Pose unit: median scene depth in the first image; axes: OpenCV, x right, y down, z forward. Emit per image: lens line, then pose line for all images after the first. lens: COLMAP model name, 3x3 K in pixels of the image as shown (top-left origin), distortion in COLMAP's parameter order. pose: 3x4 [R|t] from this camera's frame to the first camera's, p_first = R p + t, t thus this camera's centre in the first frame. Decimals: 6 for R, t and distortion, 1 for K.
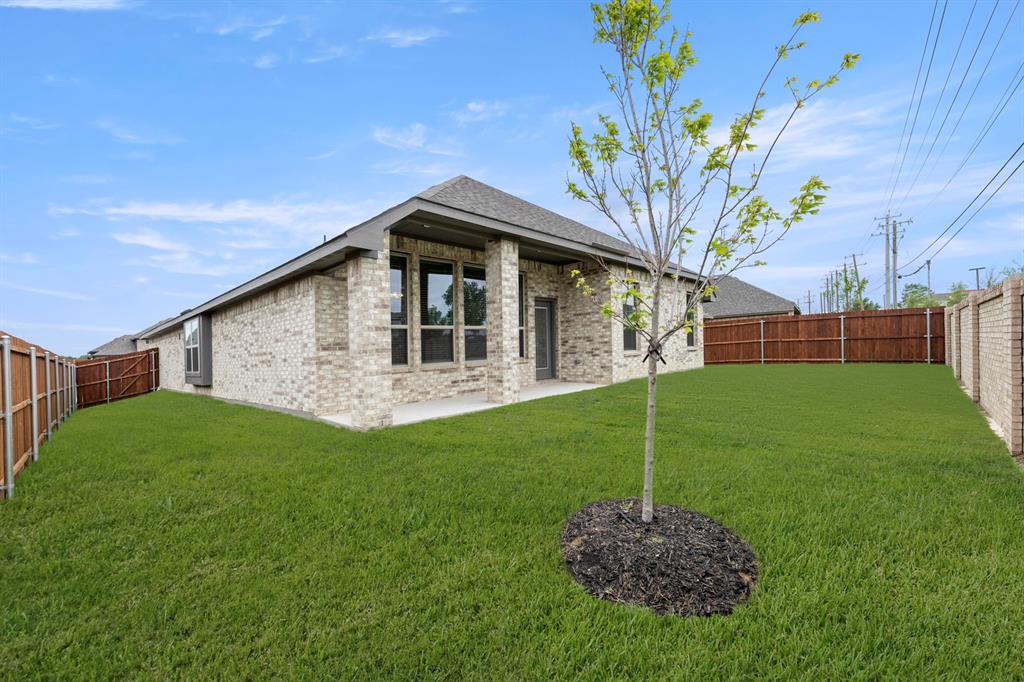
lens RADIAL K [[405.0, 0, 512.0], [0, 405.0, 341.0], [0, 0, 1]] dist [-0.009025, -0.000027]
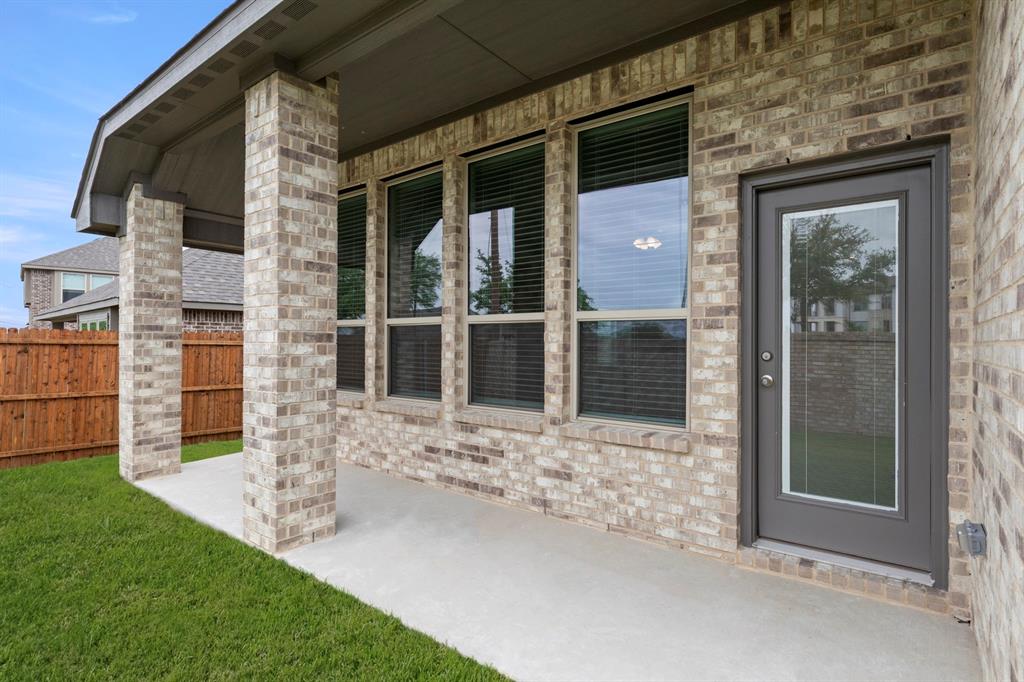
lens RADIAL K [[522.0, 0, 512.0], [0, 522.0, 341.0], [0, 0, 1]] dist [-0.000376, -0.000079]
pose [[0.106733, 0.017387, -0.994136, 0.408796], [-0.011507, 0.999802, 0.016251, -0.022518], [0.994221, 0.009705, 0.106912, 1.022478]]
